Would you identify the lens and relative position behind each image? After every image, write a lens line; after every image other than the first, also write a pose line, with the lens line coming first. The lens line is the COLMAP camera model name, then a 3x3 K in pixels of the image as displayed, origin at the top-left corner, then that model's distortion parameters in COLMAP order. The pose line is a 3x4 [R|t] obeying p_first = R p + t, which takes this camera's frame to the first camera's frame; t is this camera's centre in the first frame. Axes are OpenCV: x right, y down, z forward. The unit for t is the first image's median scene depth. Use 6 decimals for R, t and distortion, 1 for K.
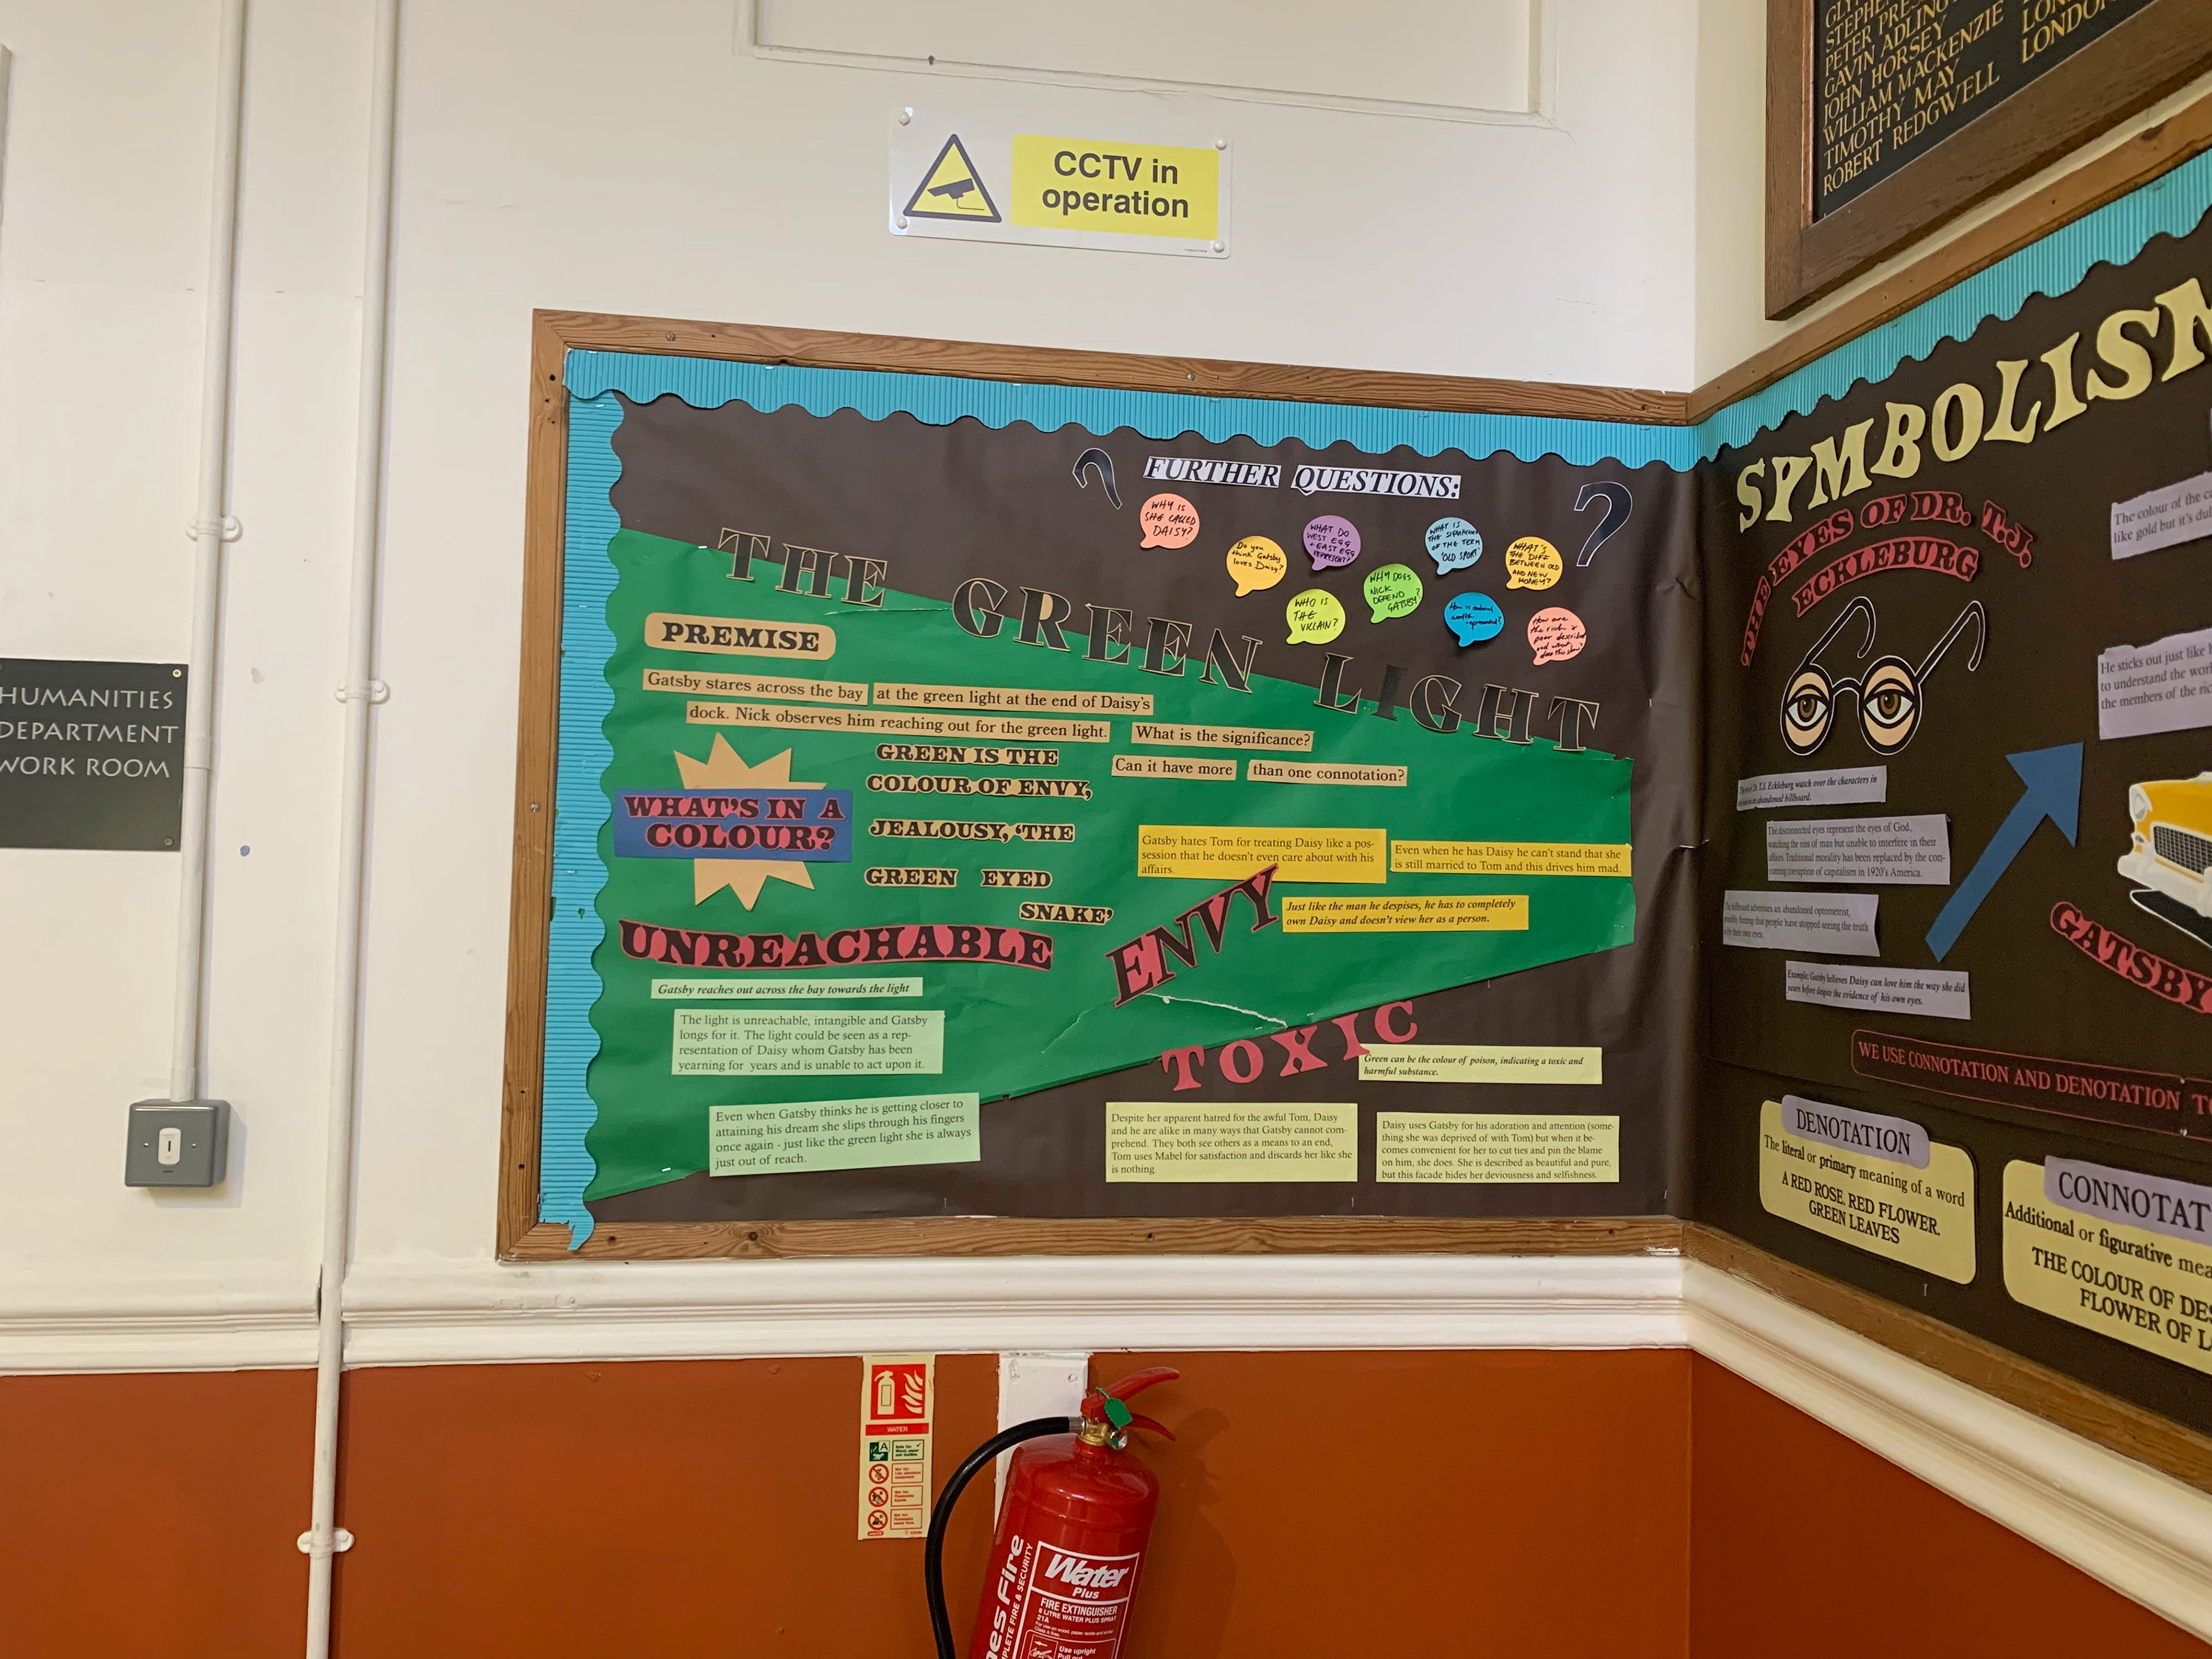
lens RADIAL K [[1689.2, 0, 1098.0], [0, 1689.2, 799.9], [0, 0, 1]] dist [0.008422, -0.000041]
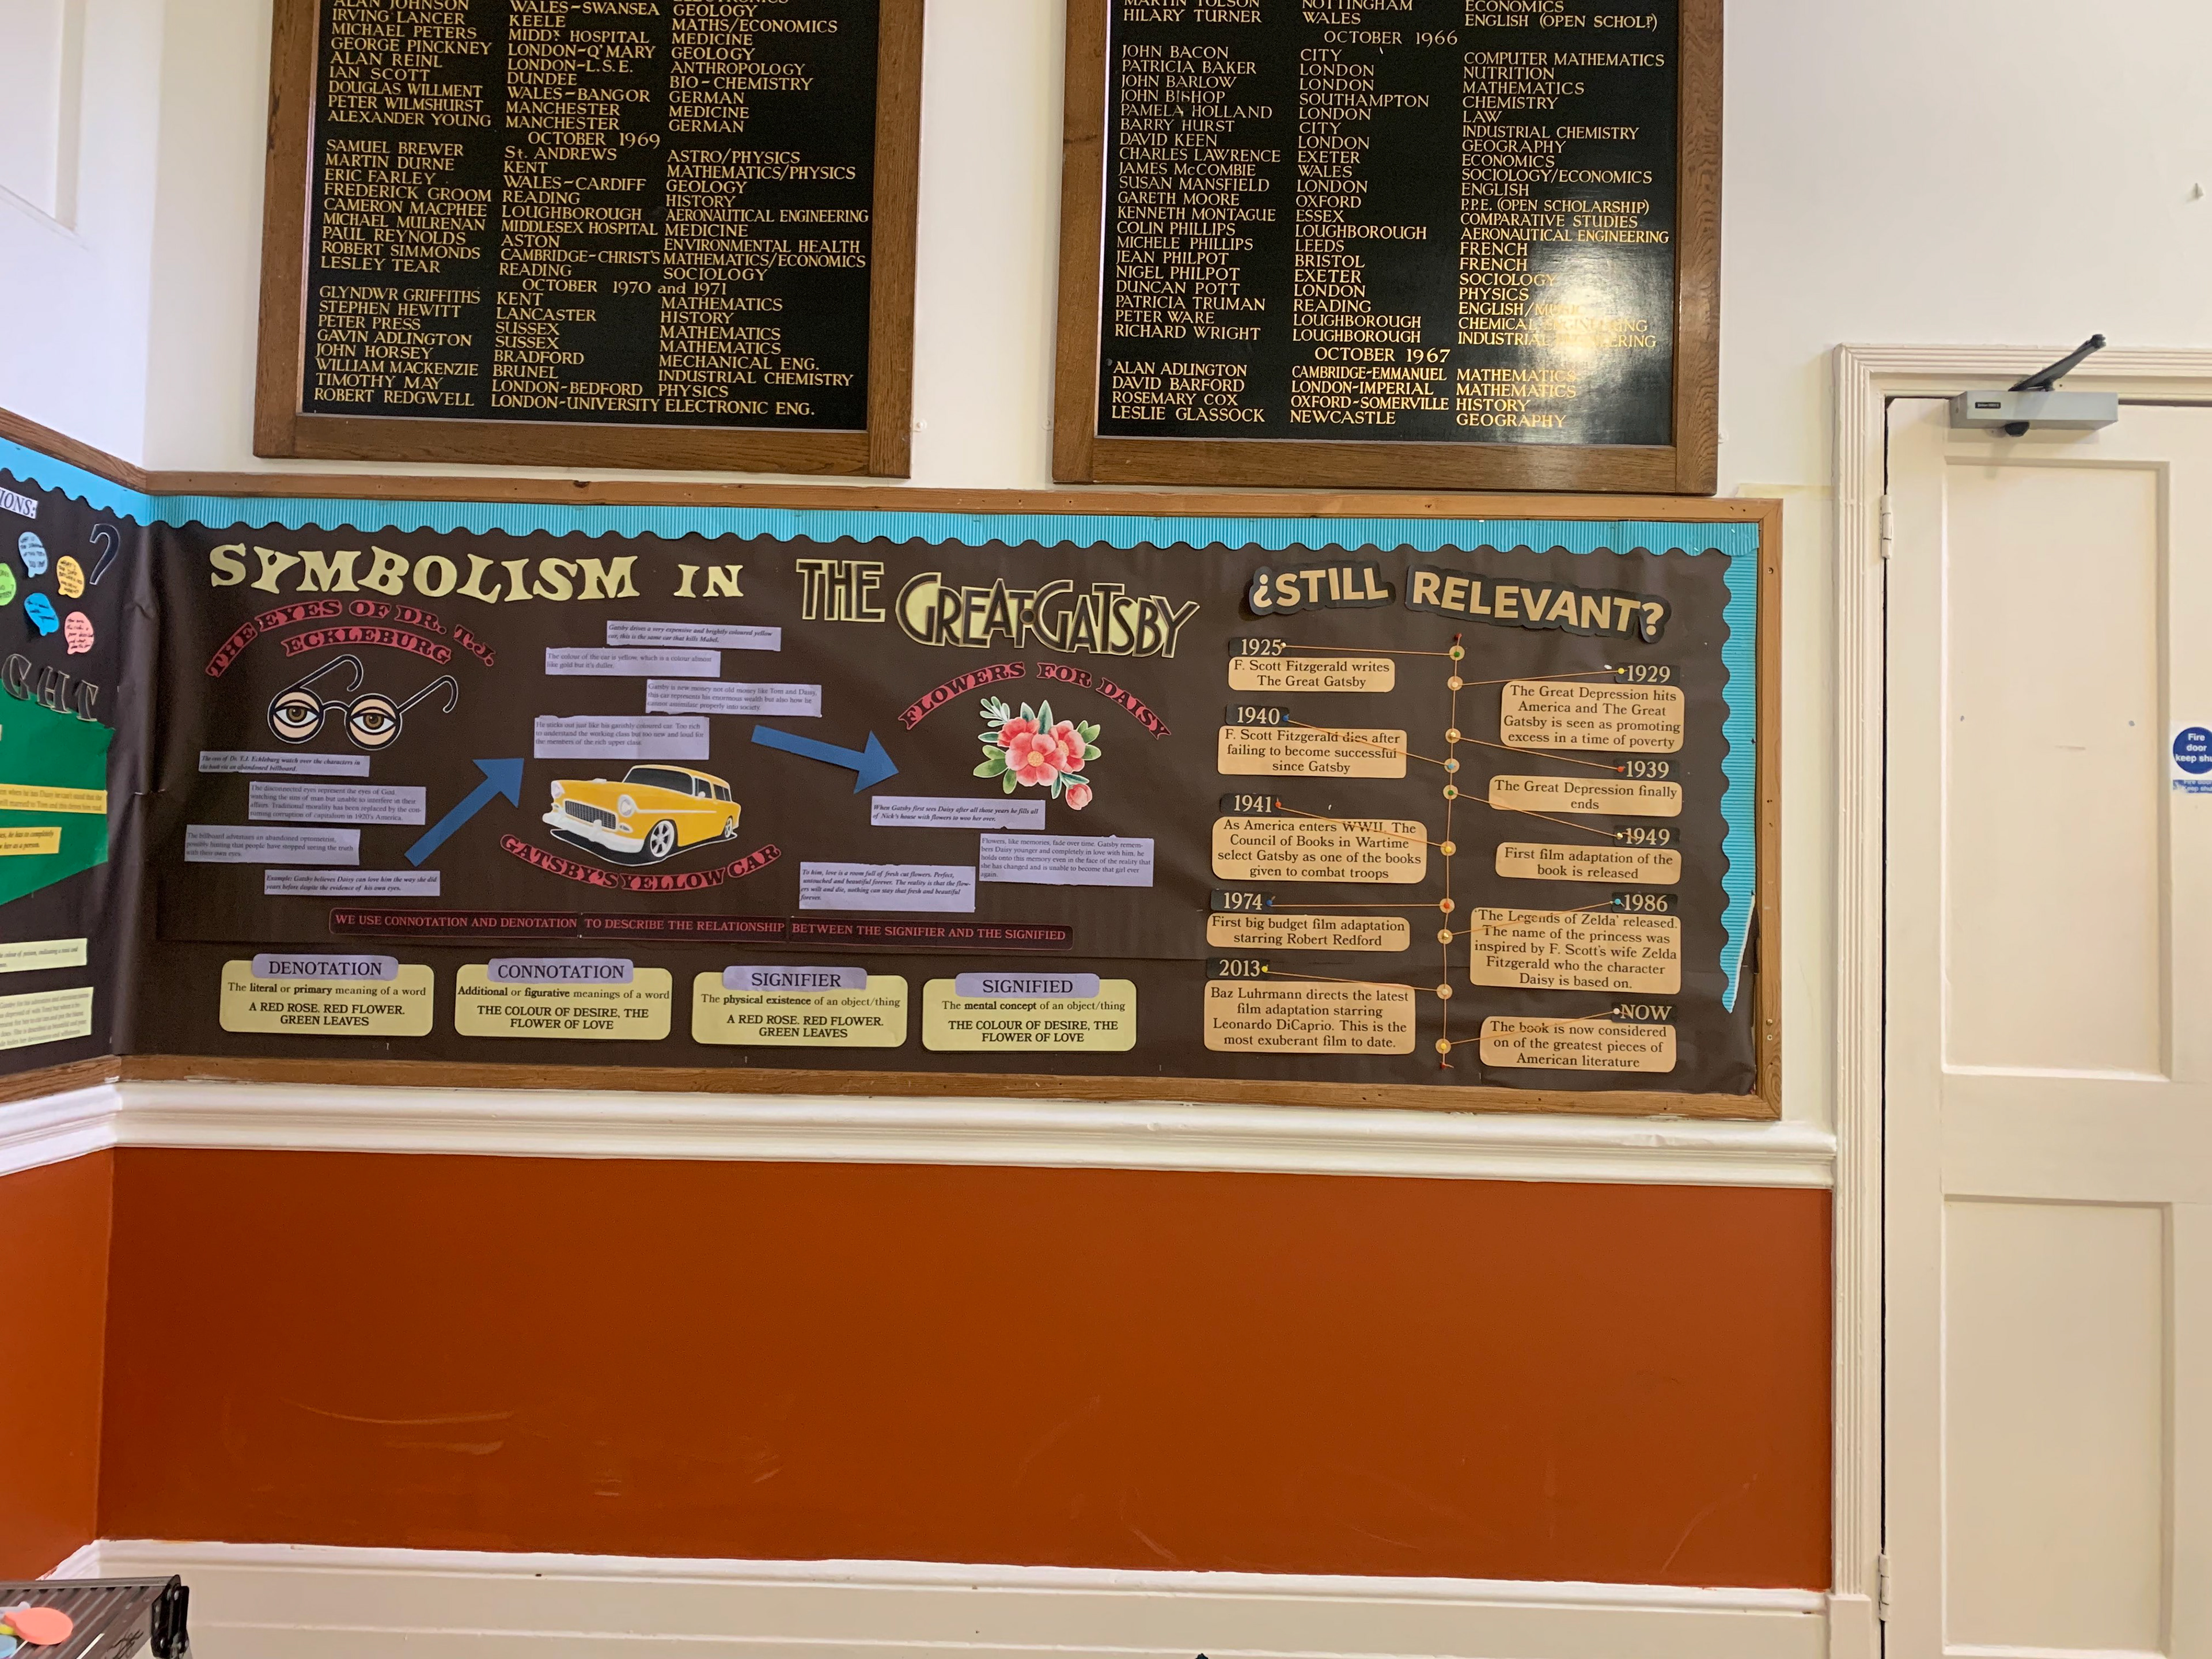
lens RADIAL K [[1689.2, 0, 1098.0], [0, 1689.2, 799.9], [0, 0, 1]] dist [0.008422, -0.000041]
pose [[0.136137, 0.022982, 0.990423, -1.149853], [-0.066275, 0.997703, -0.014041, -0.000335], [-0.988471, -0.063729, 0.137347, 0.011233]]
